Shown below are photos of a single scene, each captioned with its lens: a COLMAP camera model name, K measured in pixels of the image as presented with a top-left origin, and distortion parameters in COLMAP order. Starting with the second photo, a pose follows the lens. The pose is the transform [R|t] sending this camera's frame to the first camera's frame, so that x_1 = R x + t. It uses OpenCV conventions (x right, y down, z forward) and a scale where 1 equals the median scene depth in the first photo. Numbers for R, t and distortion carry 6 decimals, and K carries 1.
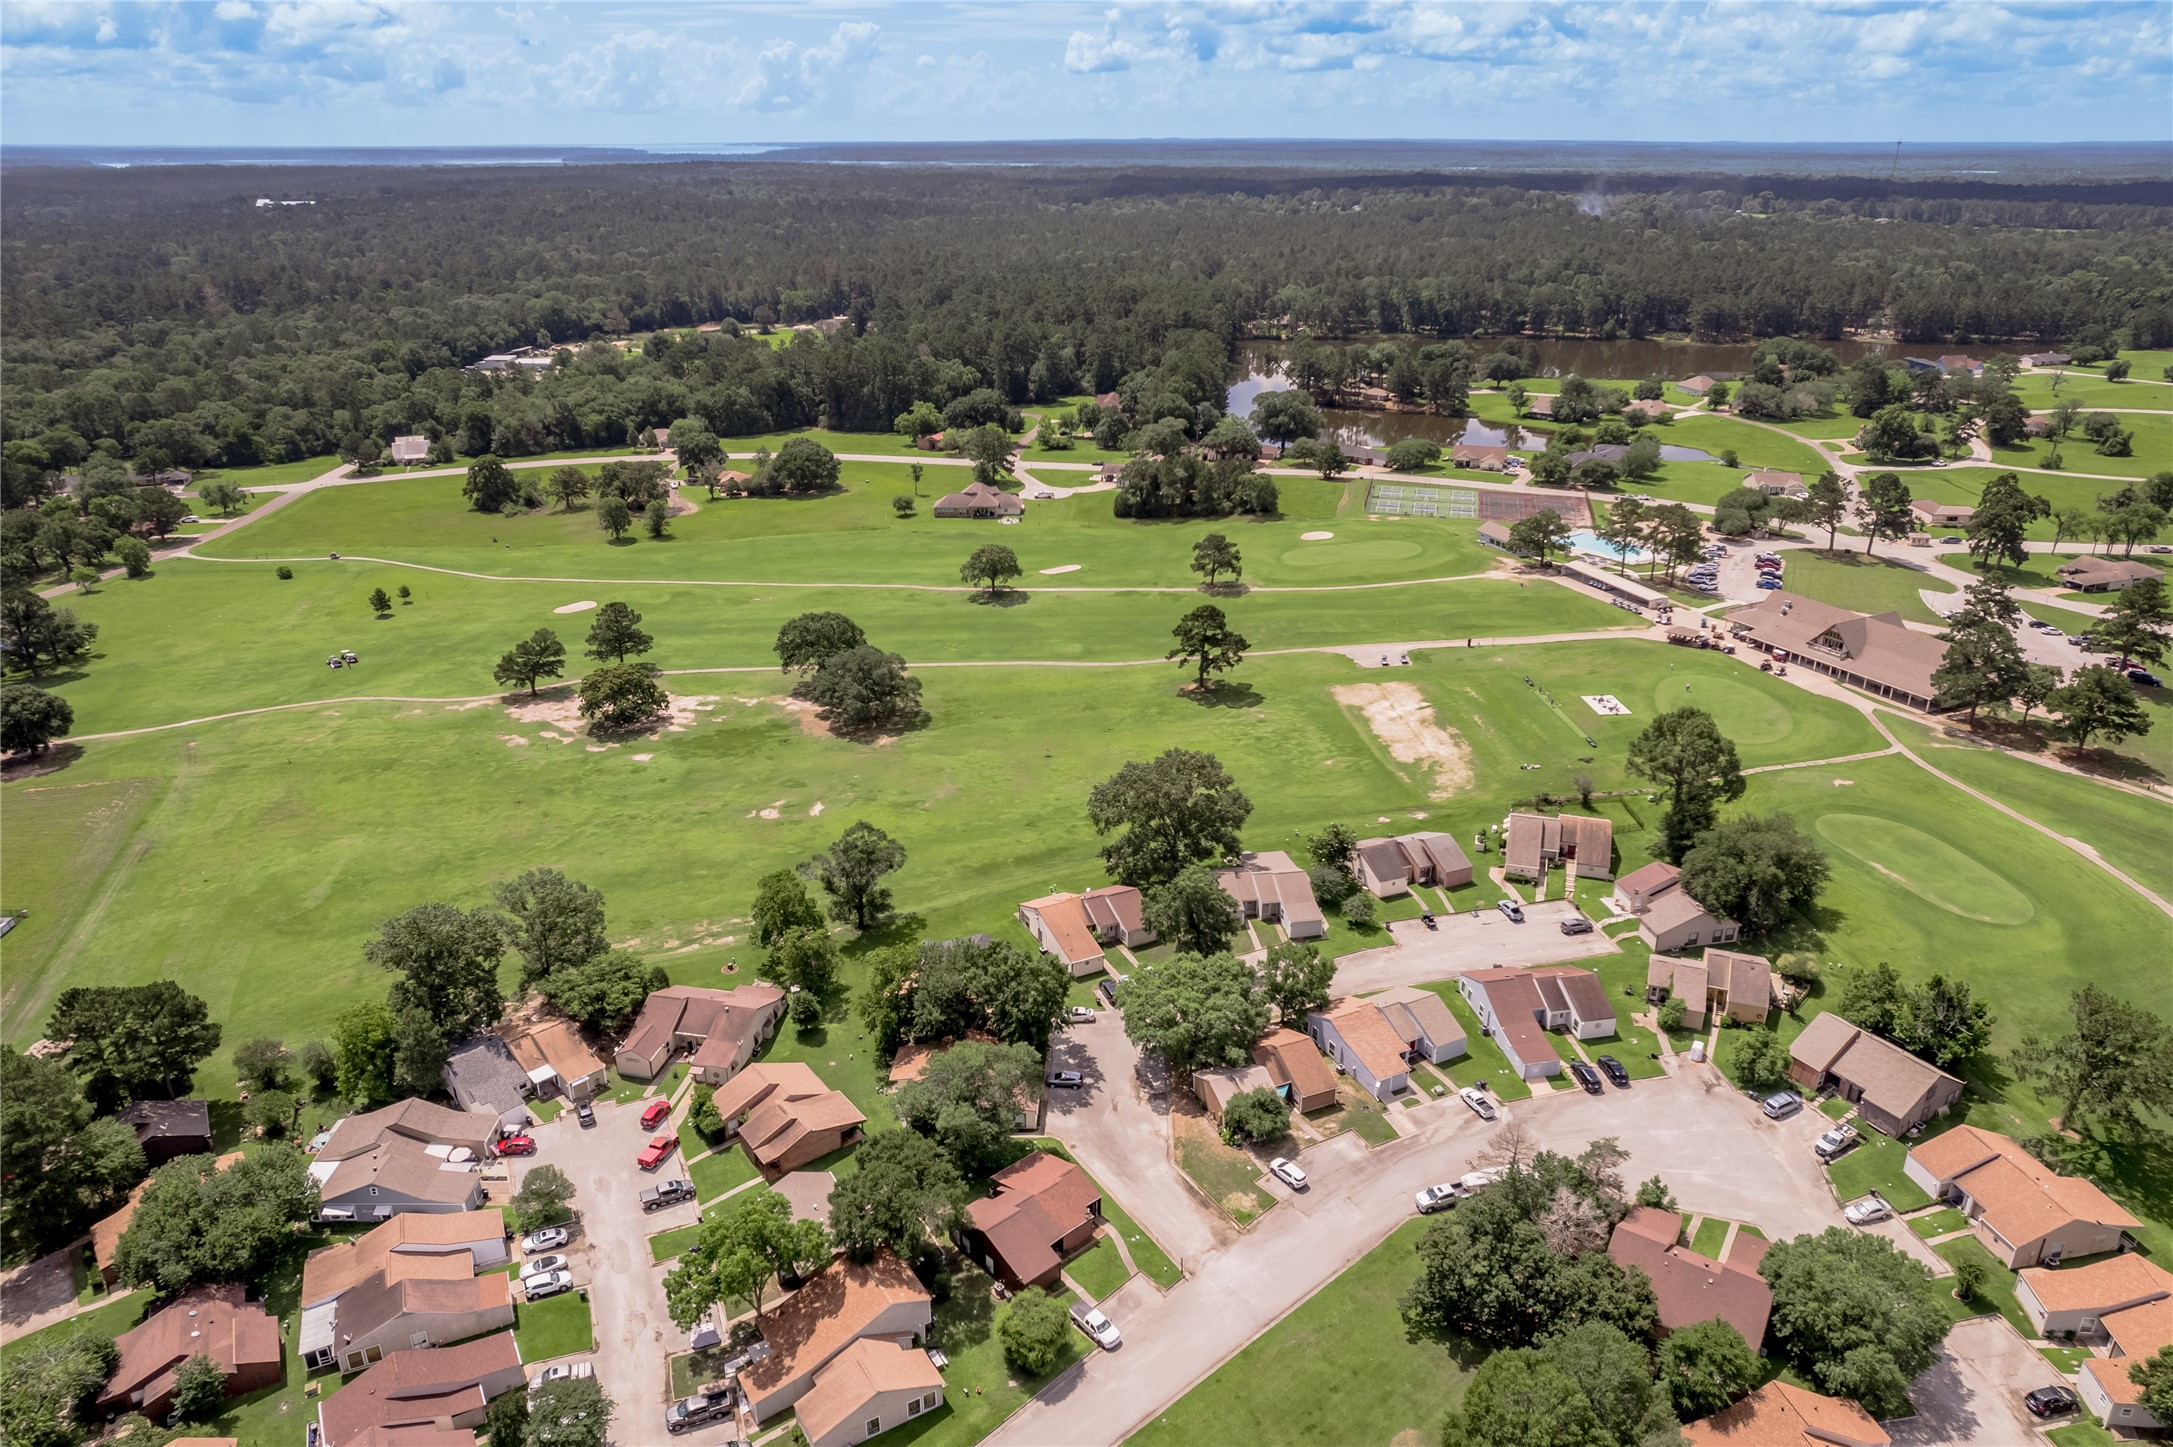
lens RADIAL K [[1442.5, 0, 1088.9], [0, 1442.5, 725.6], [0, 0, 1]] dist [-0.067757, 0.056038]
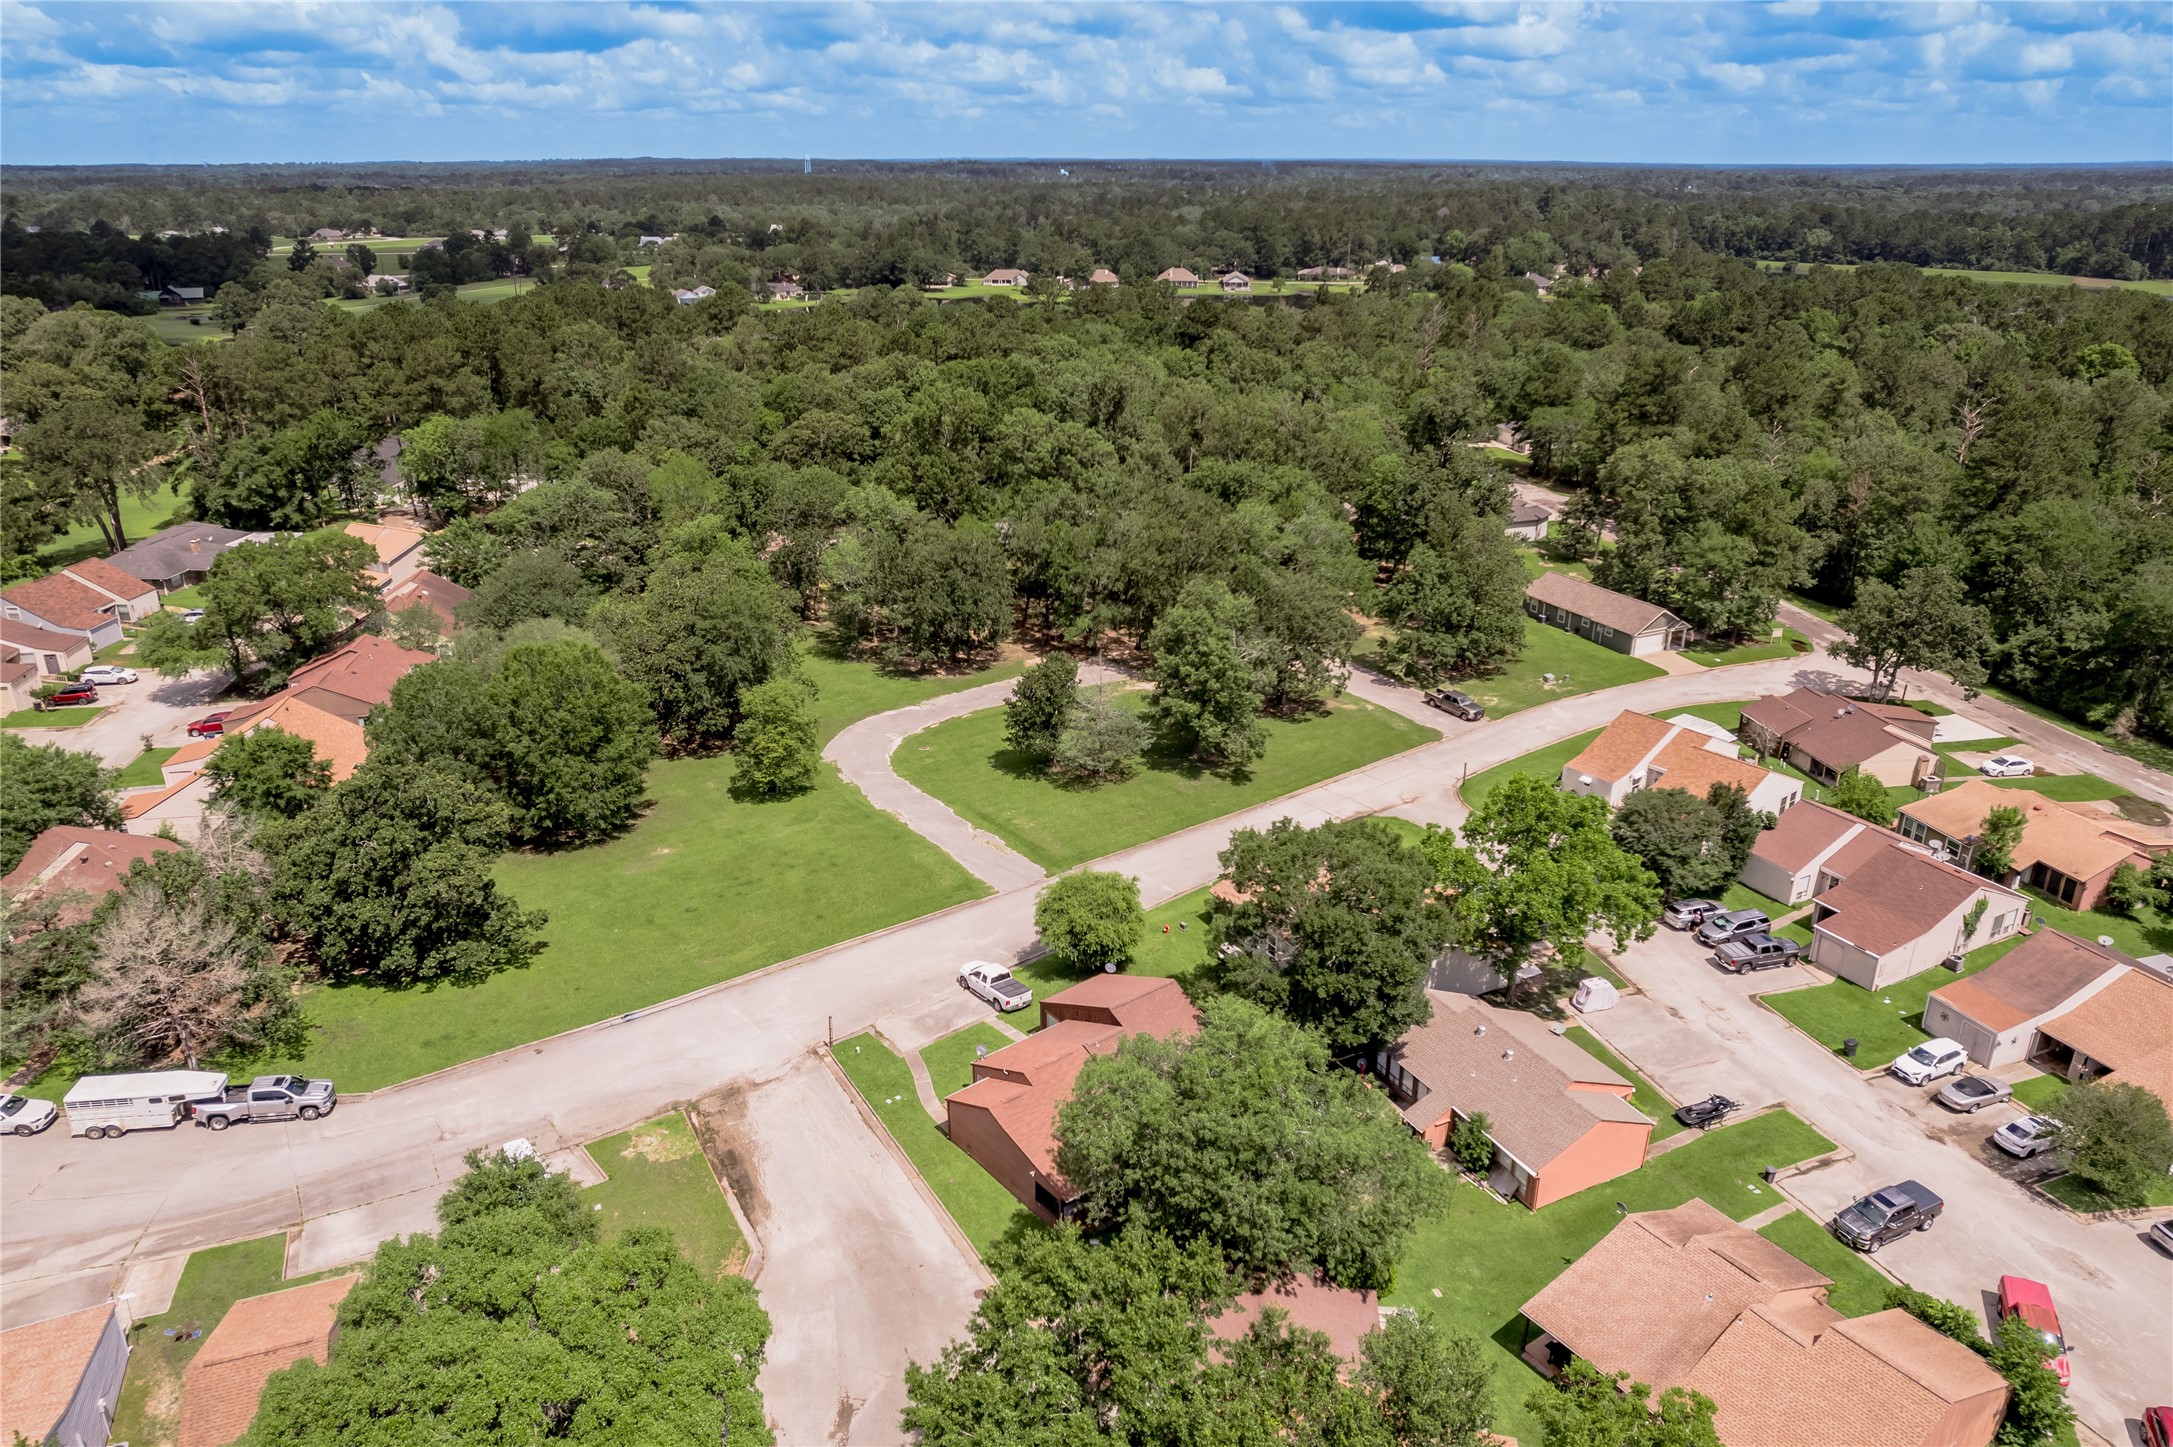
lens RADIAL K [[1448.3, 0, 1092.8], [0, 1448.3, 722.2], [0, 0, 1]] dist [-0.079218, 0.069712]
pose [[-0.998862, -0.014675, 0.045385, -0.052410], [0.020910, 0.720487, 0.693154, -0.090596], [-0.042871, 0.693314, -0.719360, 1.068908]]
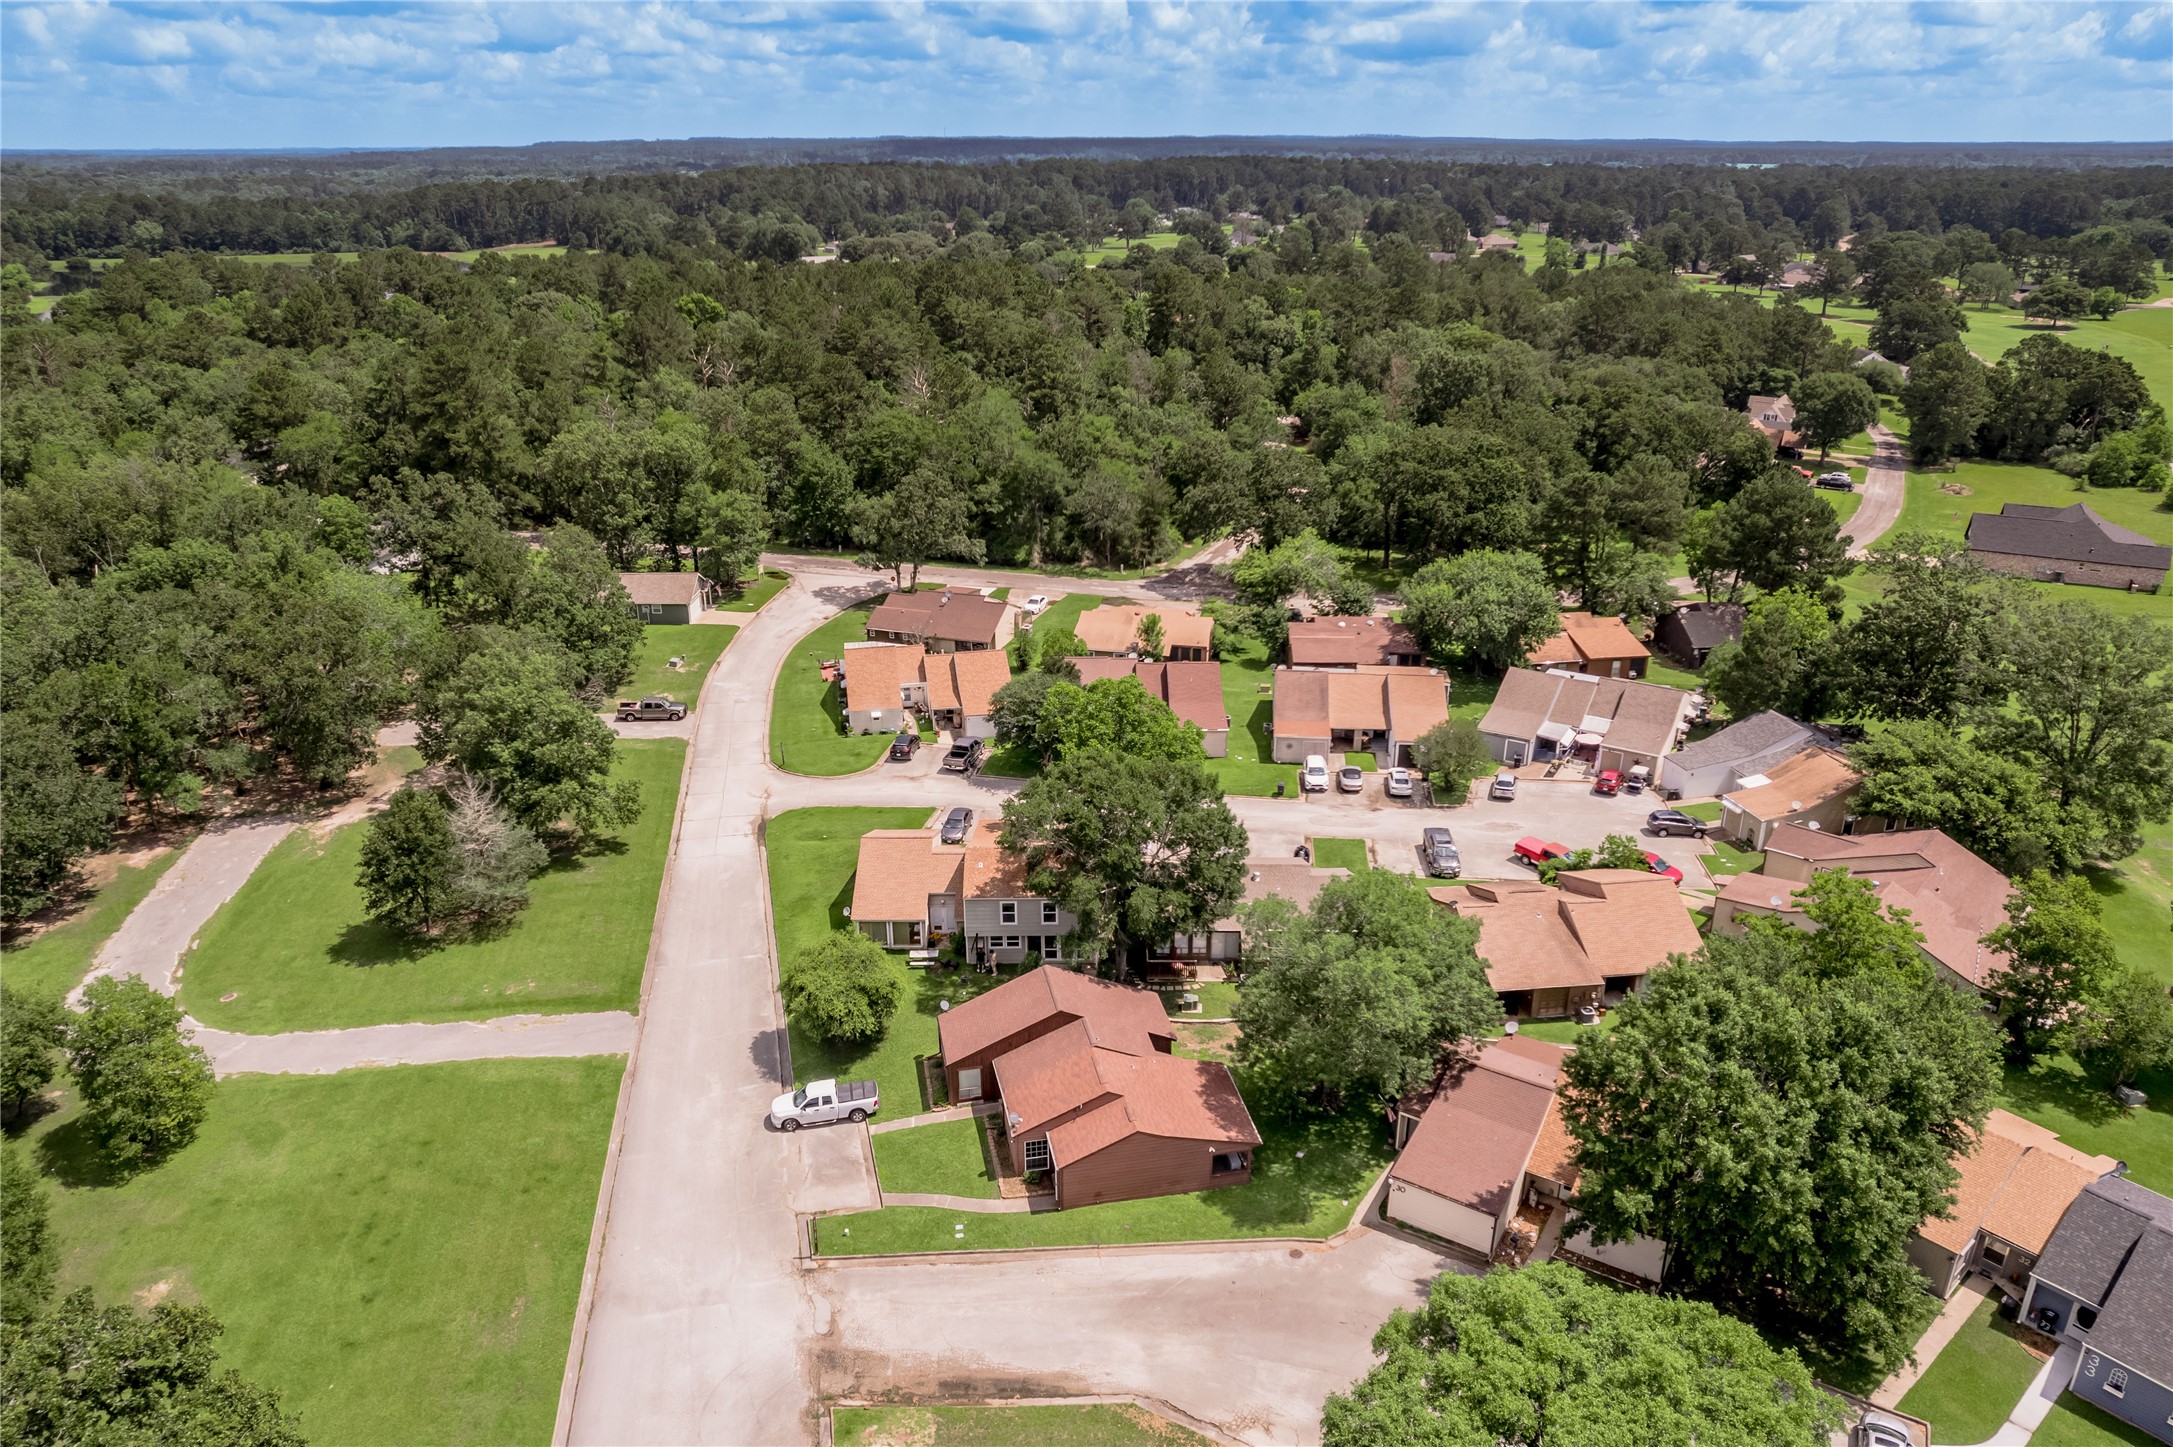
lens RADIAL K [[1454.3, 0, 1091.3], [0, 1454.3, 724.6], [0, 0, 1]] dist [-0.075805, 0.065879]
pose [[-0.511151, 0.326399, -0.795103, 0.271534], [-0.324472, 0.783351, 0.530169, -0.023636], [0.795891, 0.528985, -0.294503, 0.903666]]
